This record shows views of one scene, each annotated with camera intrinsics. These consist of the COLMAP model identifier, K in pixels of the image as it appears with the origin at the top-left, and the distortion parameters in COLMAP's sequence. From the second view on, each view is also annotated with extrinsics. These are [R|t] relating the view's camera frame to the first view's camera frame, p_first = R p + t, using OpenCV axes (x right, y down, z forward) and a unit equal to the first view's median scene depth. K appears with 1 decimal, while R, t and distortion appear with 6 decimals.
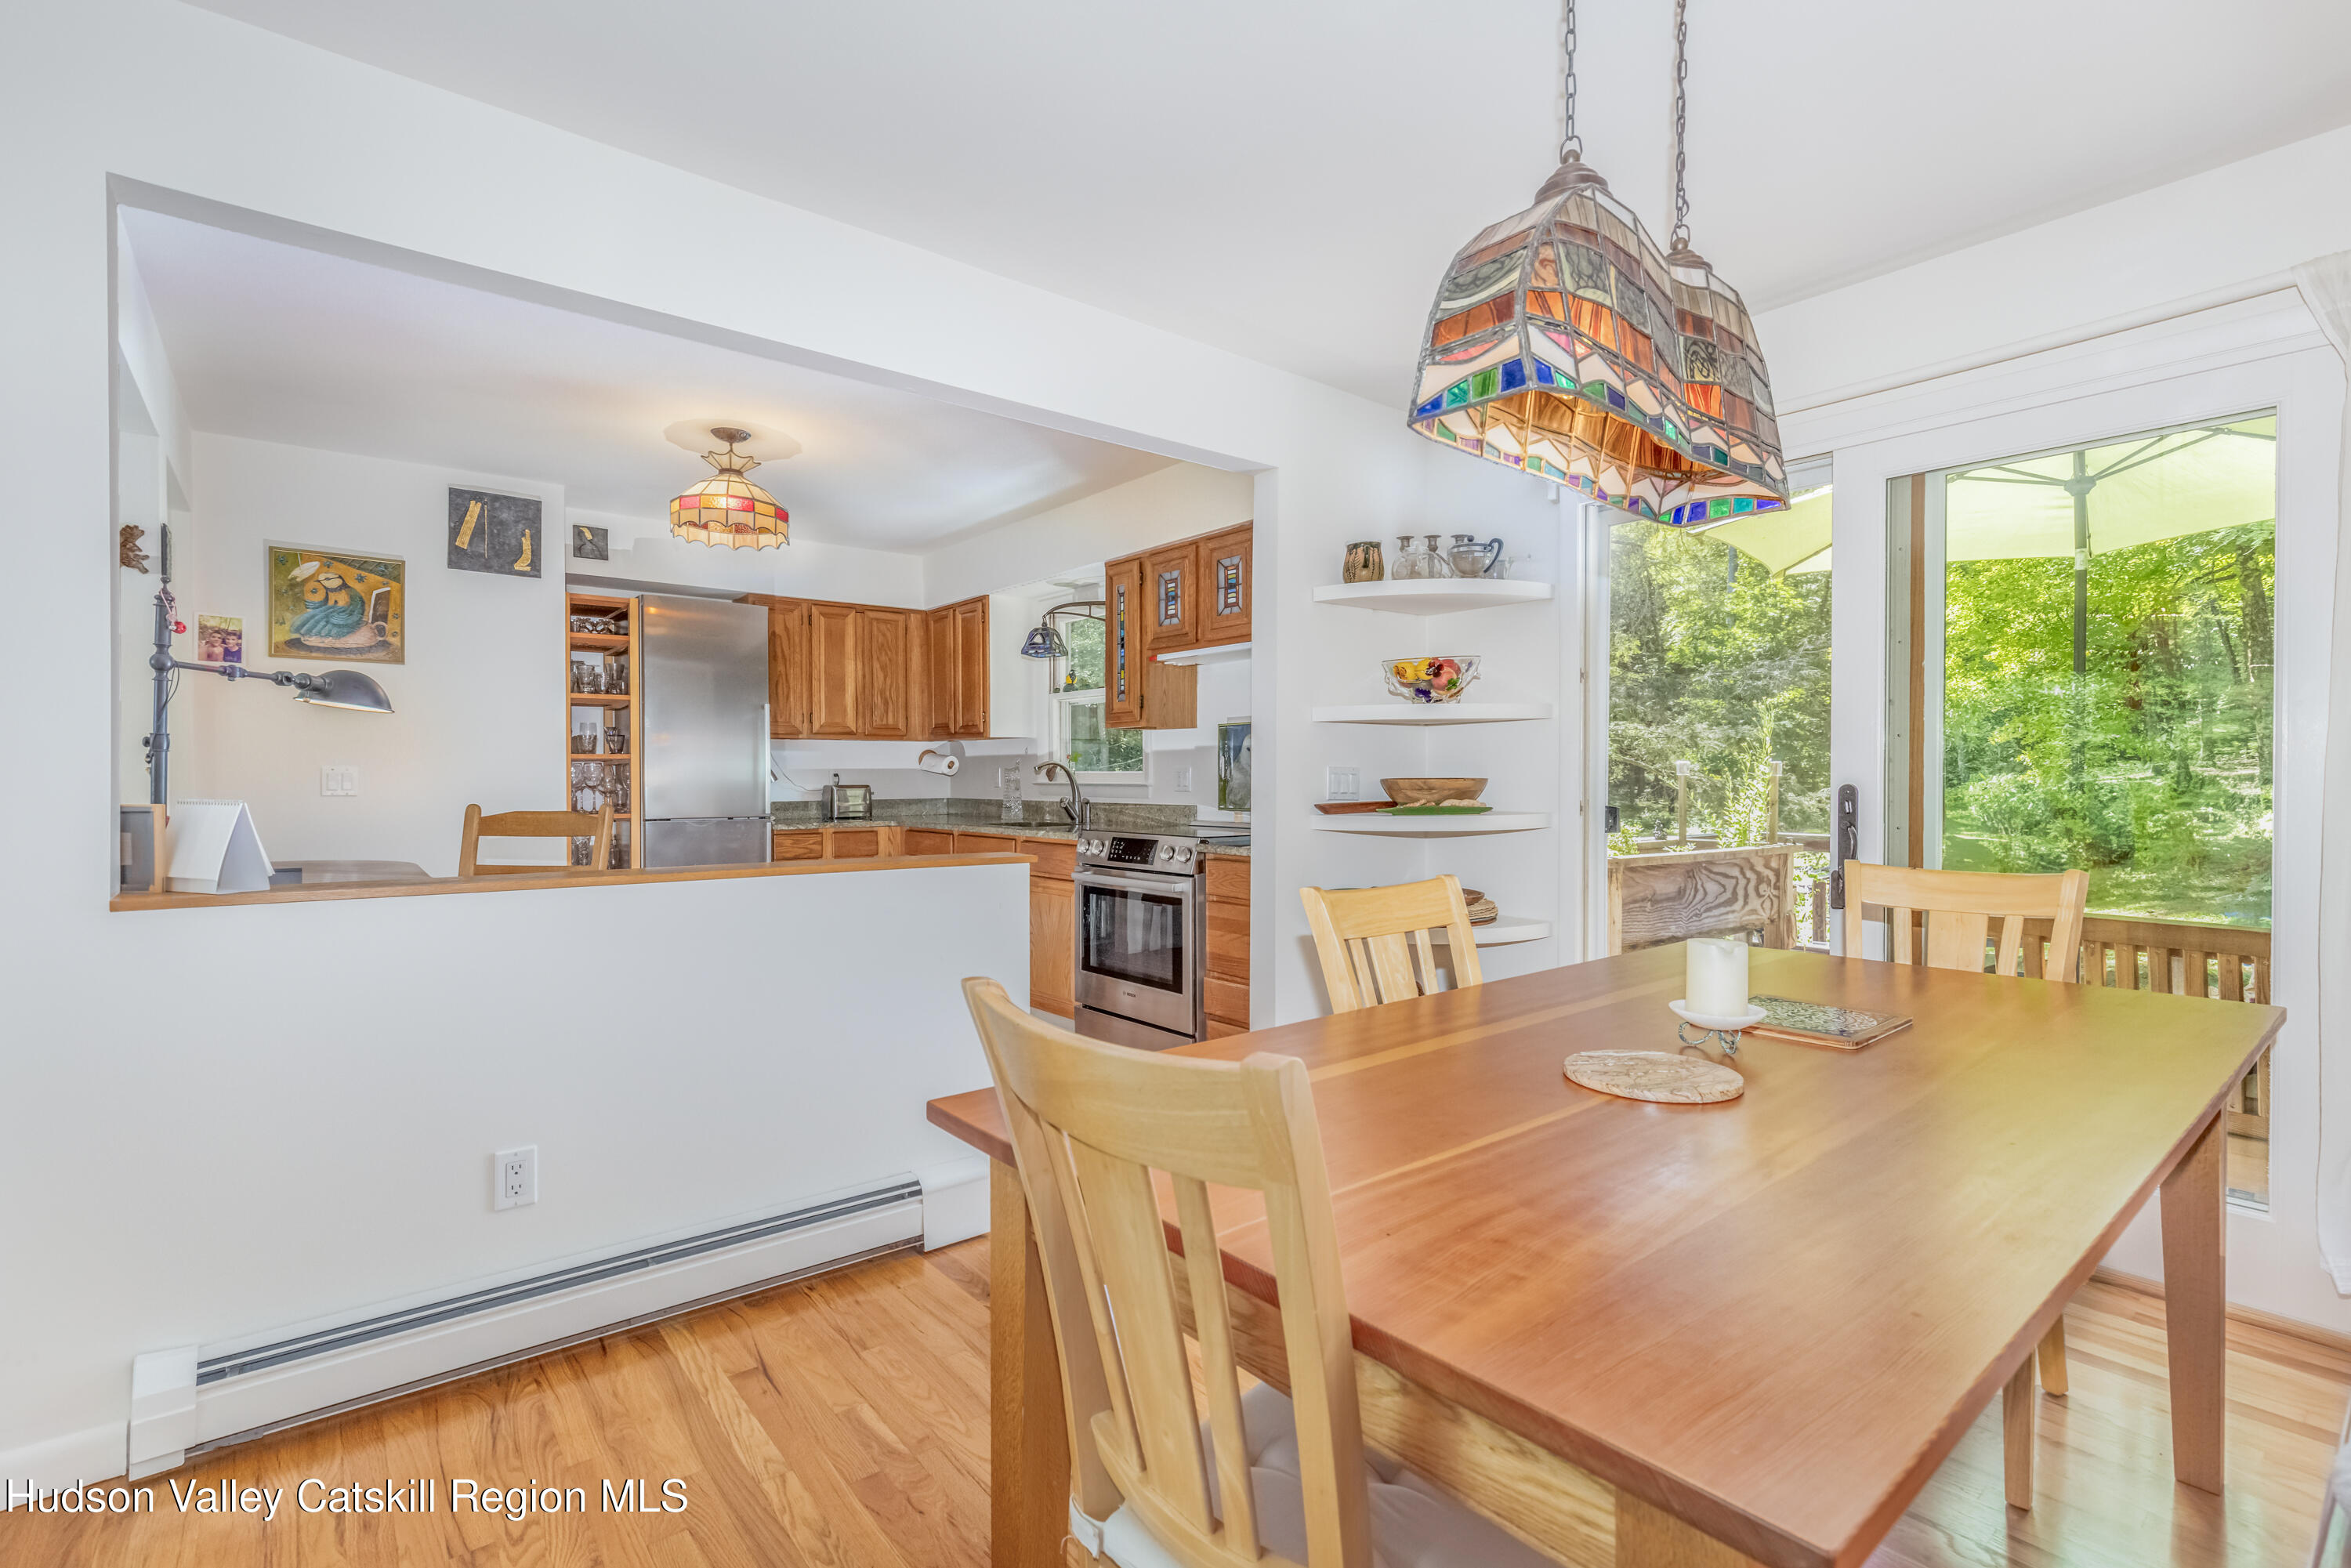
lens RADIAL K [[1087.5, 0, 1175.5], [0, 1087.5, 784.0], [0, 0, 1]] dist [0.001932, 0.000414]
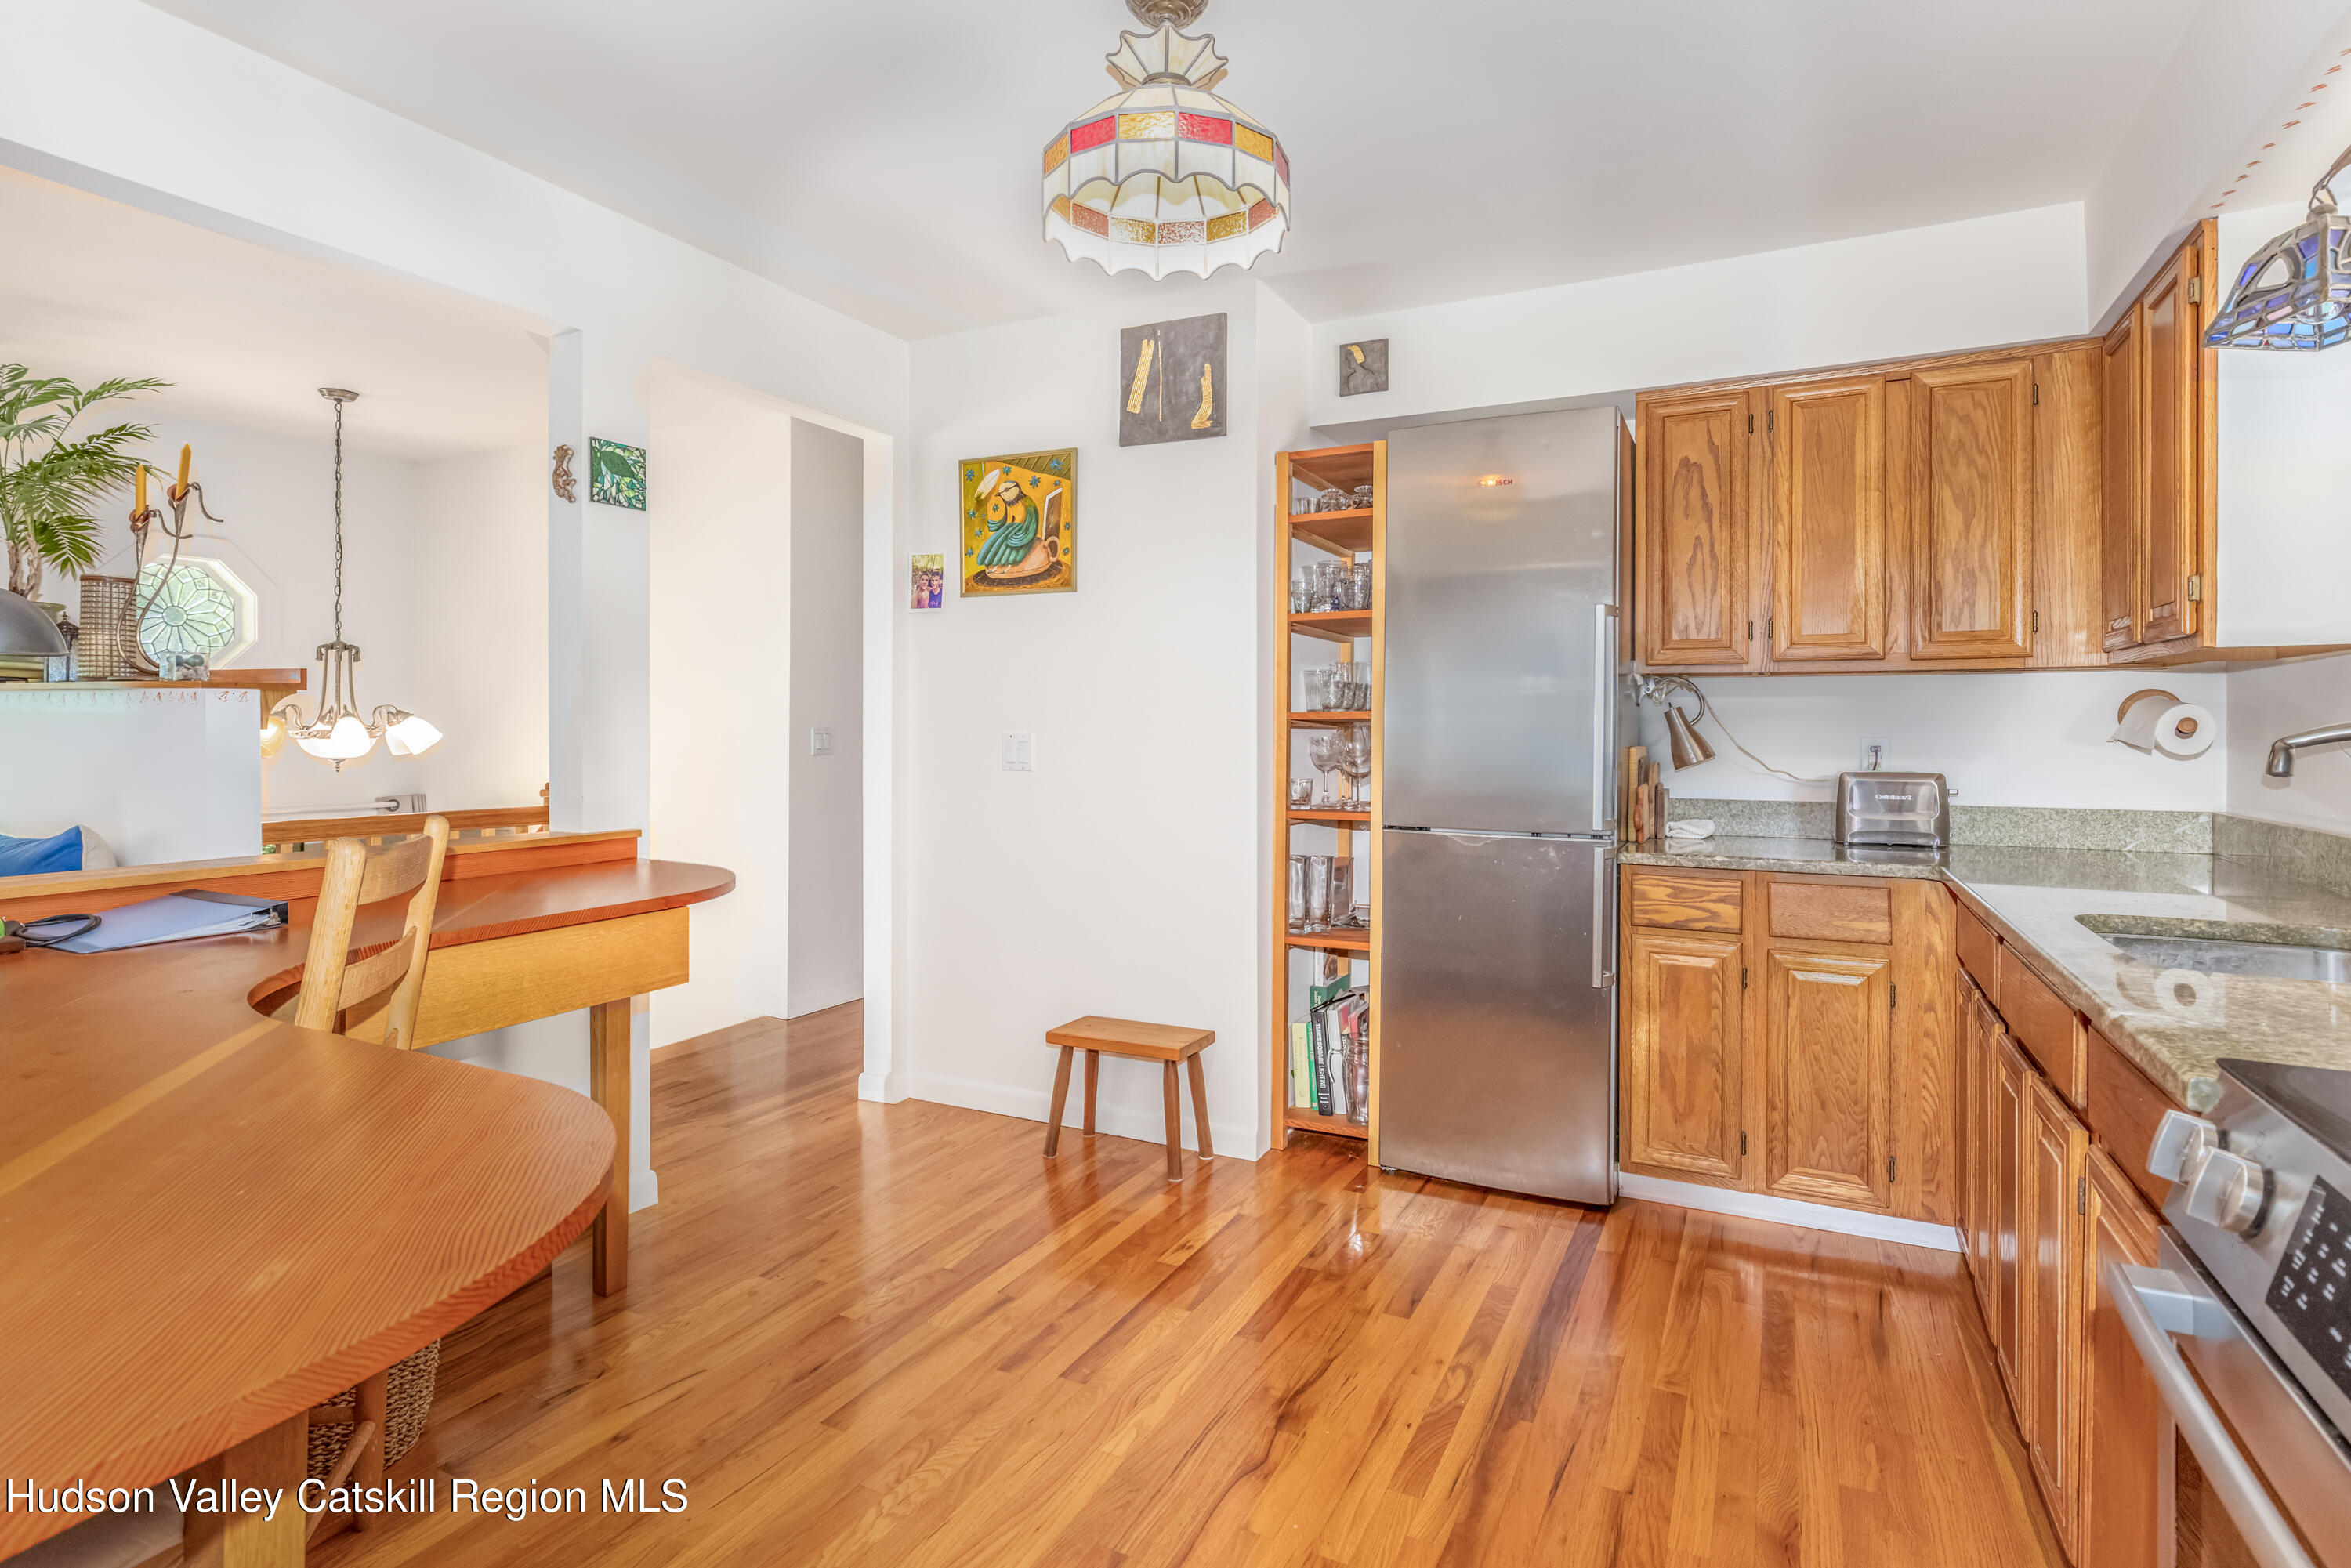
lens RADIAL K [[1160.2, 0, 1171.5], [0, 1160.2, 741.3], [0, 0, 1]] dist [0.003047, 0.000361]
pose [[0.416346, 0.017044, -0.909046, 0.022819], [-0.009463, 0.999851, 0.014413, -0.022161], [0.909157, 0.002601, 0.416445, 0.751098]]
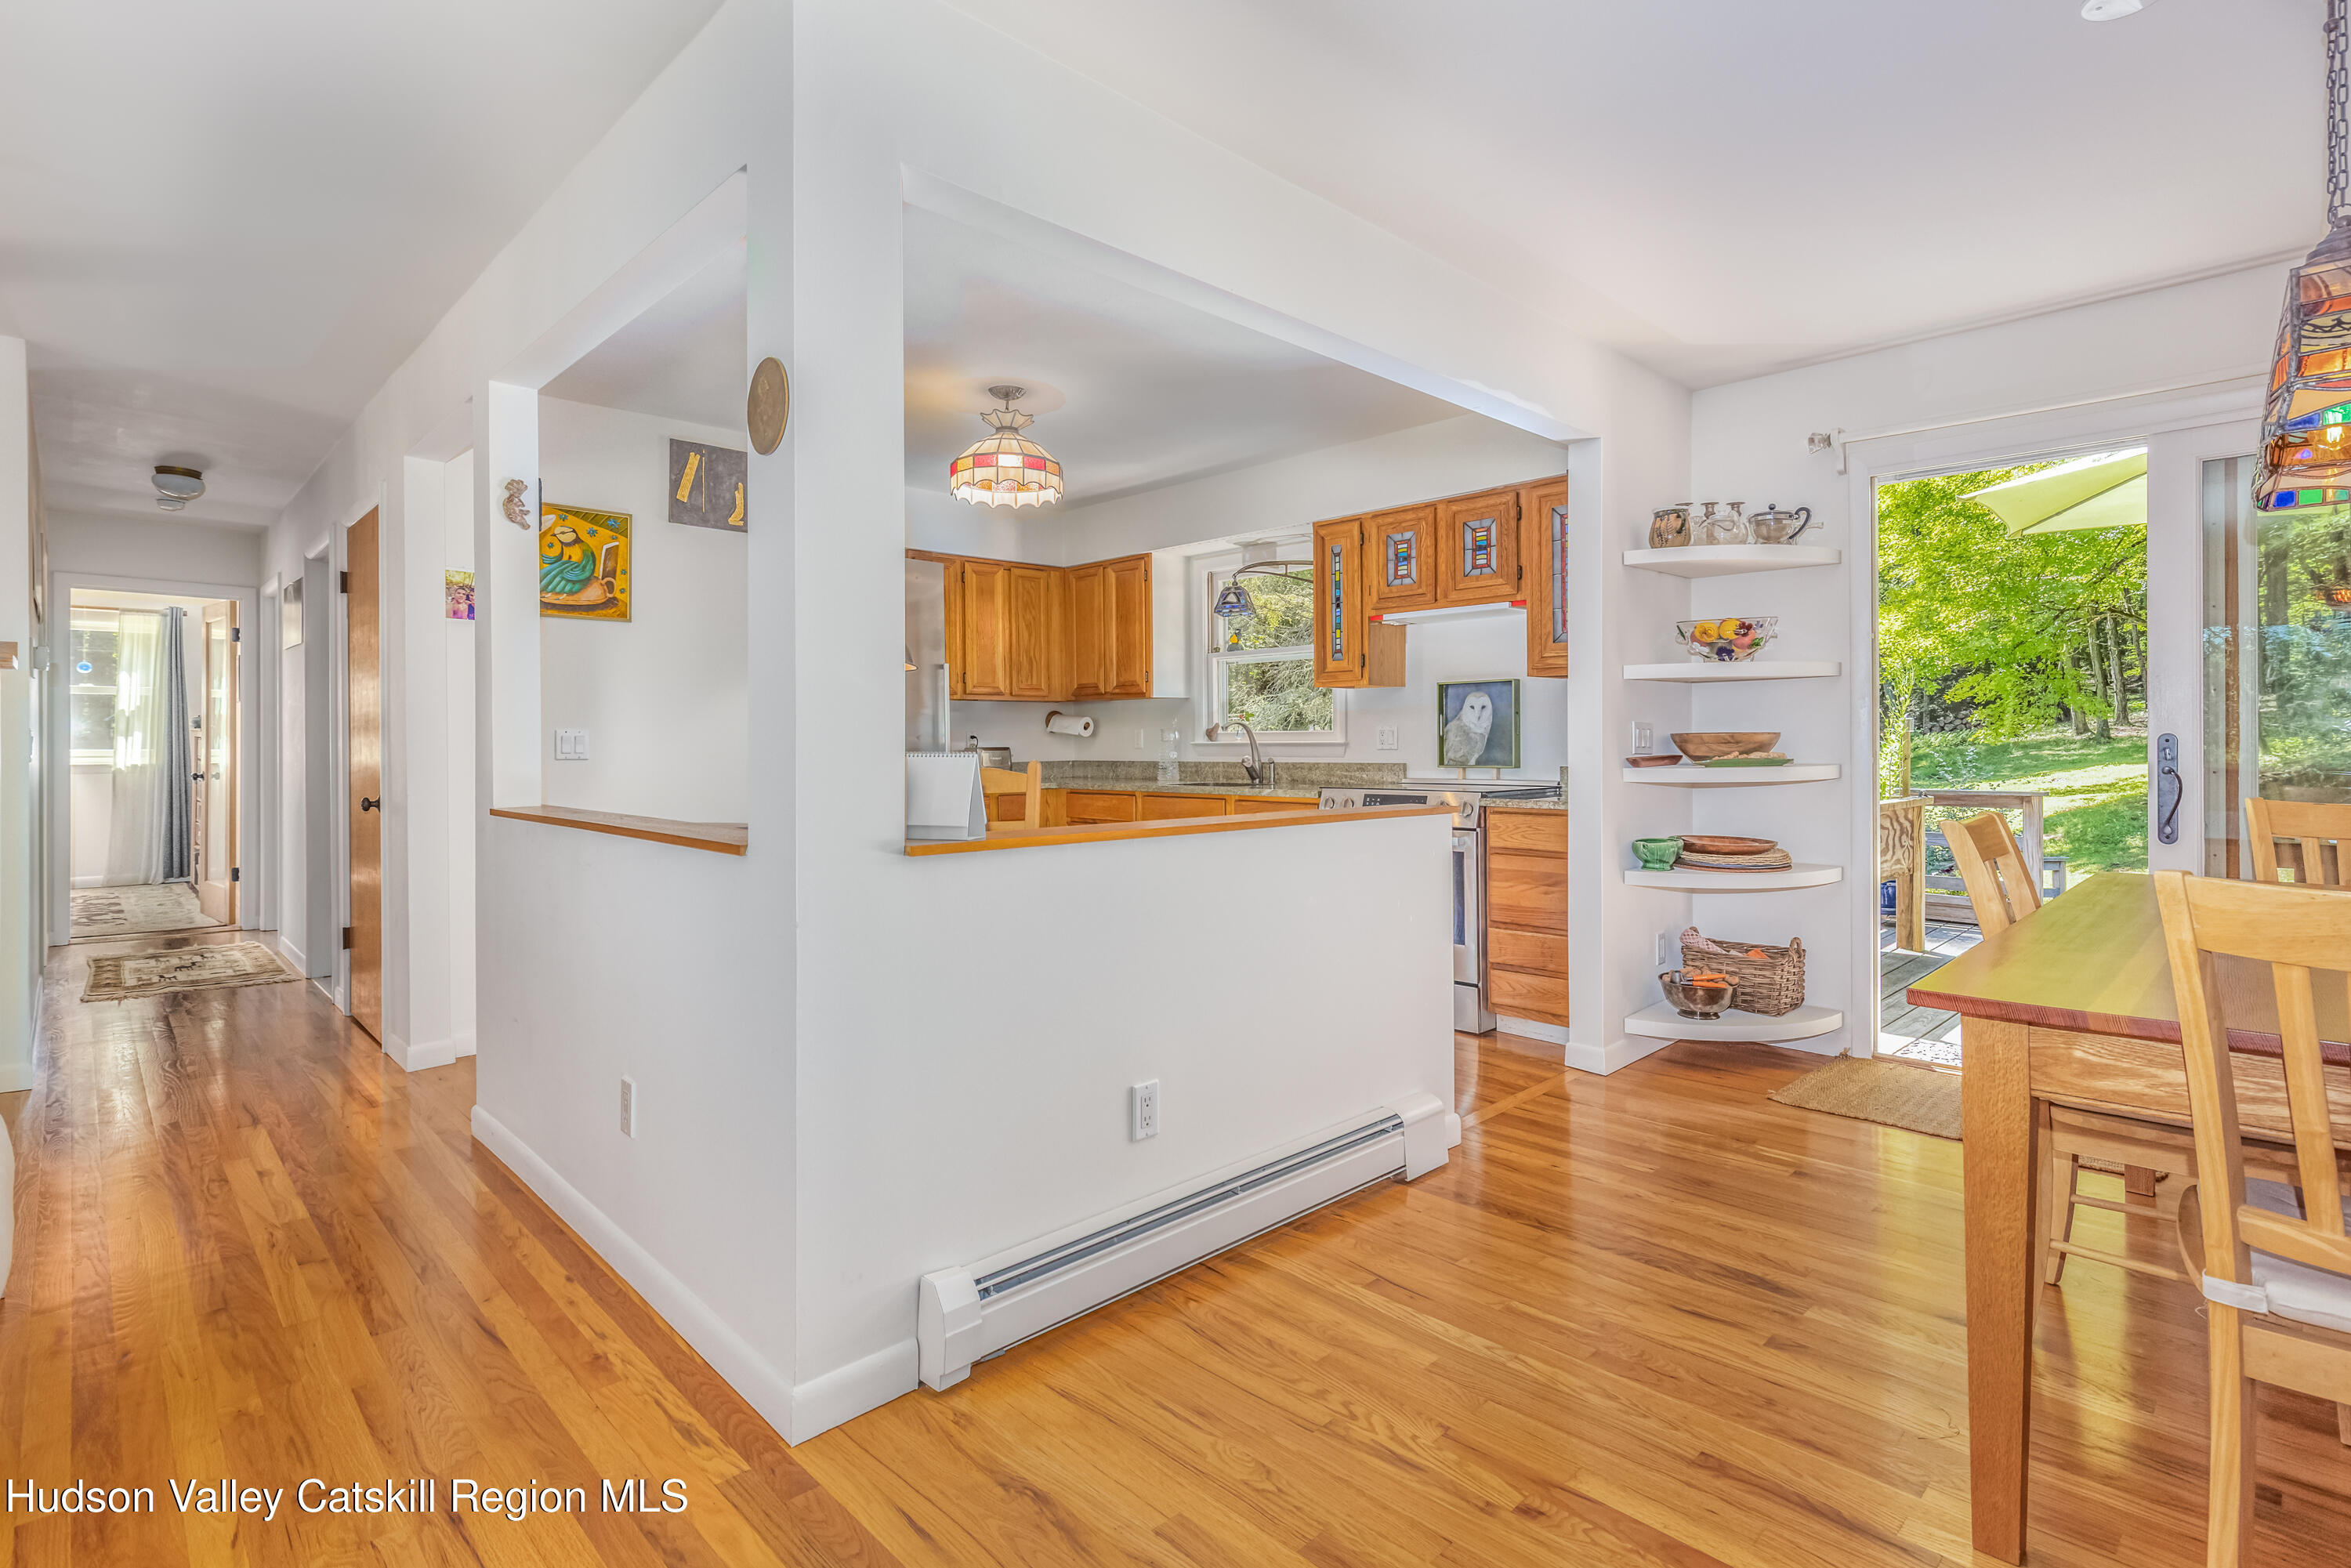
lens RADIAL K [[1160.2, 0, 1171.5], [0, 1160.2, 741.3], [0, 0, 1]] dist [0.003047, 0.000361]
pose [[0.995925, -0.006745, 0.089932, -0.333332], [0.007440, 0.999945, -0.007394, 0.006268], [-0.089877, 0.008033, 0.995920, -0.061966]]
